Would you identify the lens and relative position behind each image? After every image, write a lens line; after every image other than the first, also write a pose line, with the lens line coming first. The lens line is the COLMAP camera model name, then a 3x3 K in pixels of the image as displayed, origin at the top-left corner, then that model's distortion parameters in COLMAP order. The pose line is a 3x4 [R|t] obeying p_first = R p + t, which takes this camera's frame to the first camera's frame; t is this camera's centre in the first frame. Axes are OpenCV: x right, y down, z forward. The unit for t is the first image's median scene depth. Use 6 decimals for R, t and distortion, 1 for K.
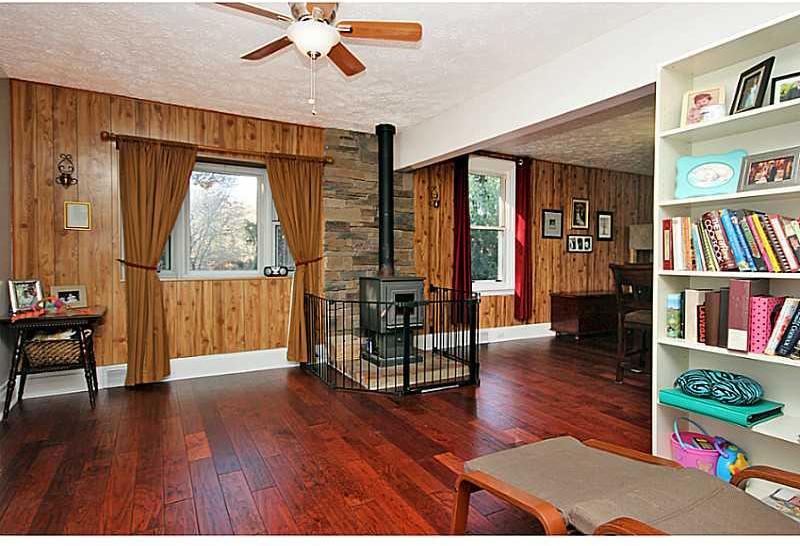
lens RADIAL K [[449.2, 0, 400.0], [0, 449.2, 273.0], [0, 0, 1]] dist [0.000086, -0.000258]
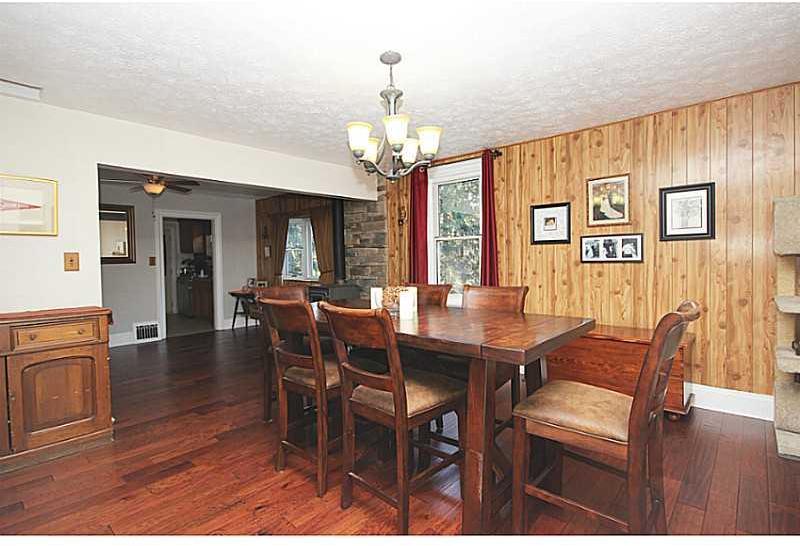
lens RADIAL K [[394.8, 0, 400.0], [0, 394.8, 273.0], [0, 0, 1]] dist [0.000701, 0.000158]
pose [[0.333129, 0.026611, -0.942506, 0.931088], [-0.011767, 0.999641, 0.024065, -0.046662], [0.942808, 0.003074, 0.333323, 0.615212]]
